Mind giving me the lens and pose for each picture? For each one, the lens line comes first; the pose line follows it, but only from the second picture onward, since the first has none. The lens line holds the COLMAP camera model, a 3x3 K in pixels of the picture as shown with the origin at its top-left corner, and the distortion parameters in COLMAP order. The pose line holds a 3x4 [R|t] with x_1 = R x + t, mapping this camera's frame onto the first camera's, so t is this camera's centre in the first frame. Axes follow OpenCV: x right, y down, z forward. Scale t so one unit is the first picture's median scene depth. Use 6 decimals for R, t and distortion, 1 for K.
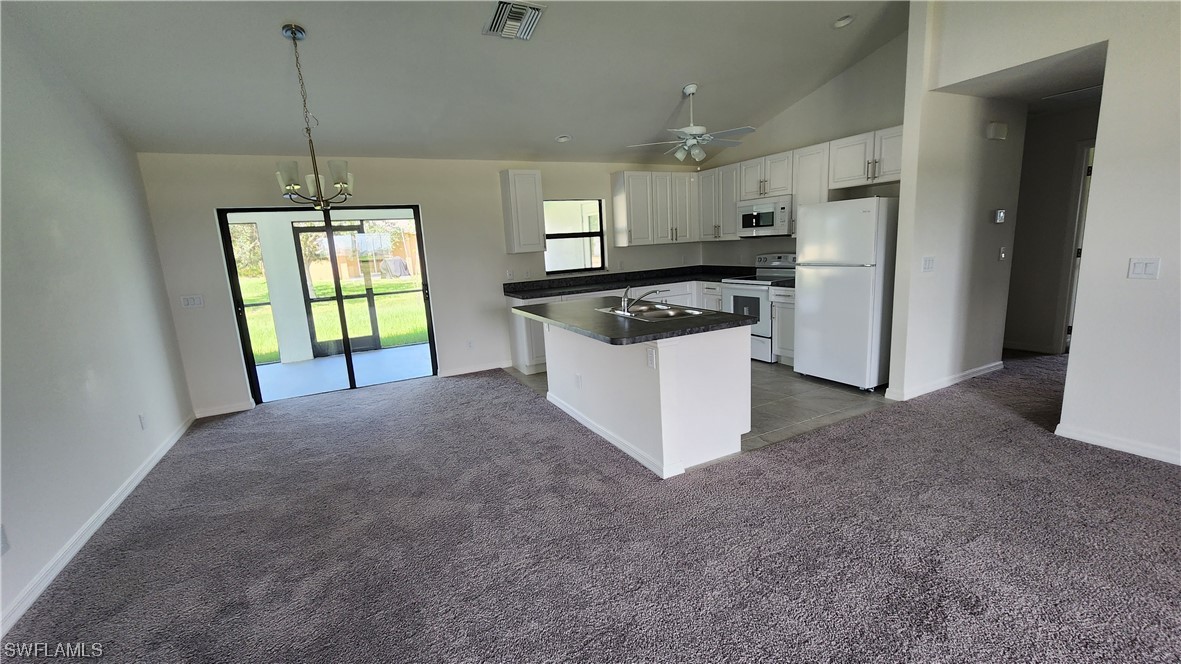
lens RADIAL K [[486.9, 0, 594.4], [0, 486.9, 335.2], [0, 0, 1]] dist [-0.001378, -0.000777]
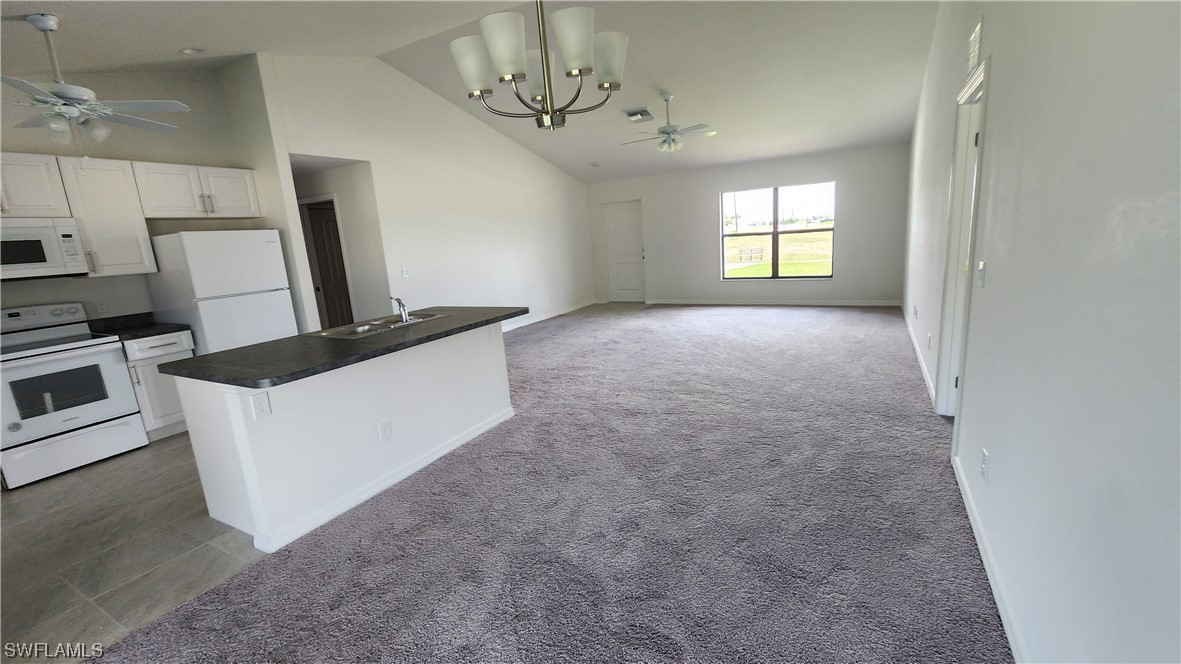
lens RADIAL K [[486.9, 0, 594.4], [0, 486.9, 335.2], [0, 0, 1]] dist [-0.001378, -0.000777]
pose [[-0.553329, -0.077521, 0.829348, -0.545506], [0.254168, 0.932462, 0.256736, -0.102903], [-0.793237, 0.352854, -0.496255, 0.709984]]
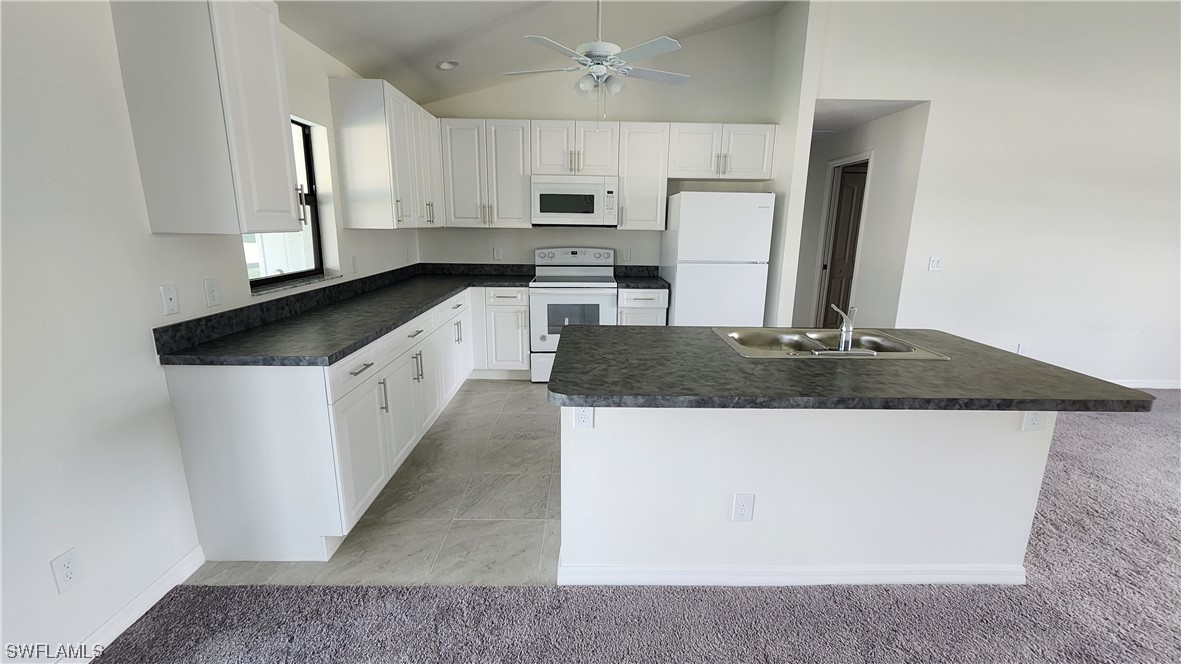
lens RADIAL K [[486.9, 0, 594.4], [0, 486.9, 335.2], [0, 0, 1]] dist [-0.001378, -0.000777]
pose [[0.437986, -0.142970, 0.887540, -0.336069], [0.133114, 0.986704, 0.093254, -0.093247], [-0.889072, 0.077300, 0.451194, 0.601889]]
